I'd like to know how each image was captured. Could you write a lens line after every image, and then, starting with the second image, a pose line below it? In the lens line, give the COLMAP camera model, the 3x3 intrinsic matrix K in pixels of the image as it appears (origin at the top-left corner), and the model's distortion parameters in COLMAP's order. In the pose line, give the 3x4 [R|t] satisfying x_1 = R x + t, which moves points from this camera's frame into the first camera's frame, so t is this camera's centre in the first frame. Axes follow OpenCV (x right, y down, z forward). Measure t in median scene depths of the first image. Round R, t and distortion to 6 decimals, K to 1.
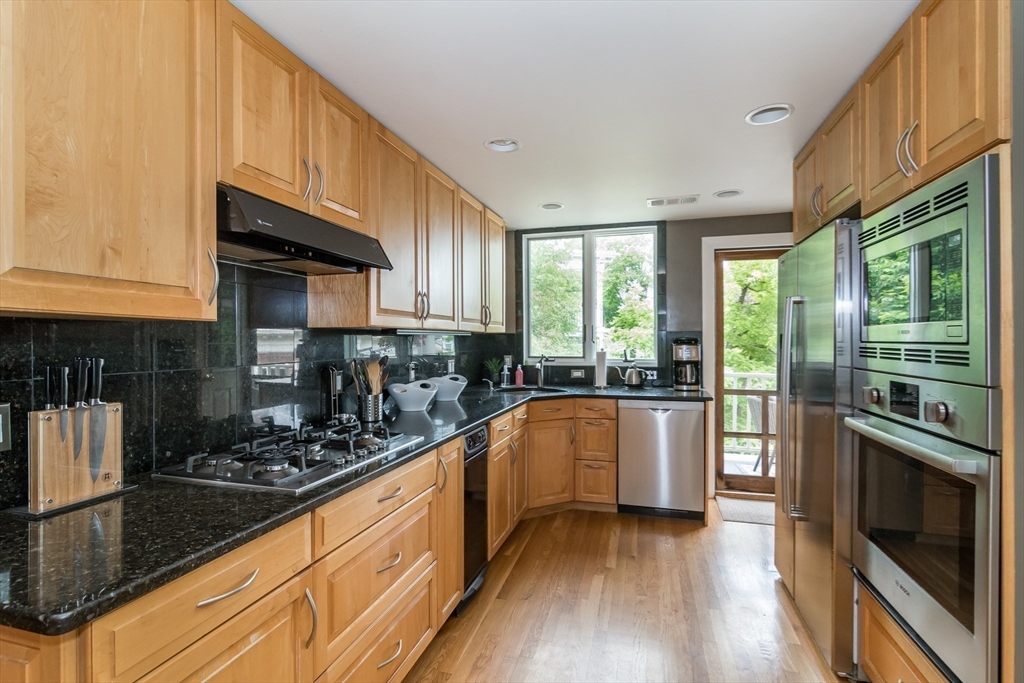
lens RADIAL K [[491.8, 0, 515.4], [0, 491.8, 342.9], [0, 0, 1]] dist [-0.002018, -0.001109]
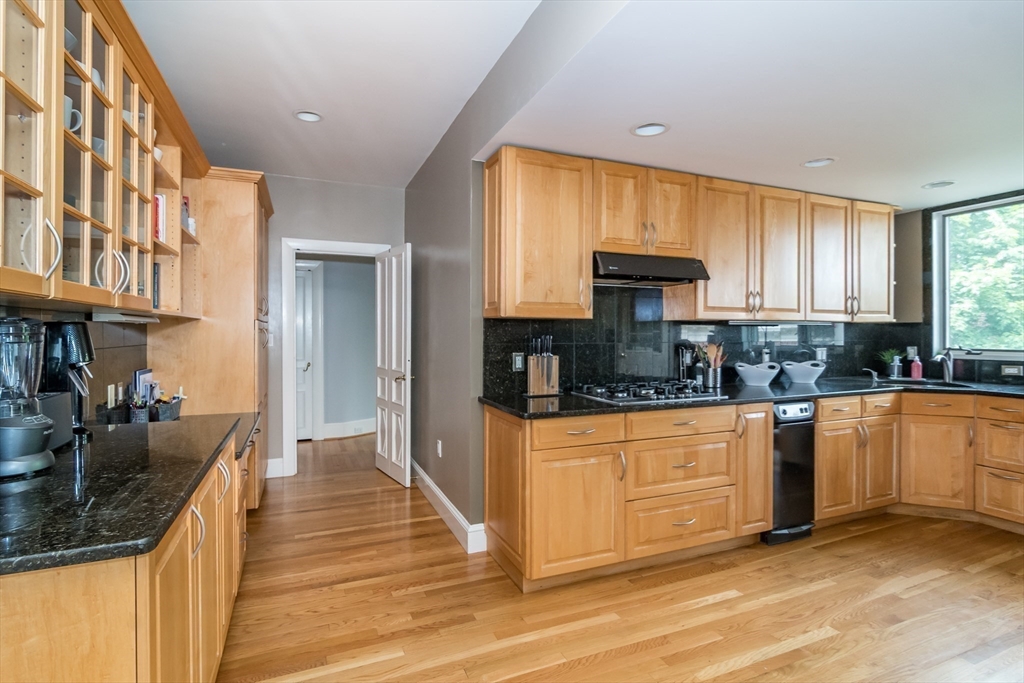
lens RADIAL K [[491.8, 0, 509.5], [0, 491.8, 335.4], [0, 0, 1]] dist [-0.002018, -0.001109]
pose [[0.626831, 0.006510, -0.779128, 0.498485], [-0.006406, 0.999974, 0.003201, 0.014138], [0.779129, 0.002984, 0.626857, -0.360328]]
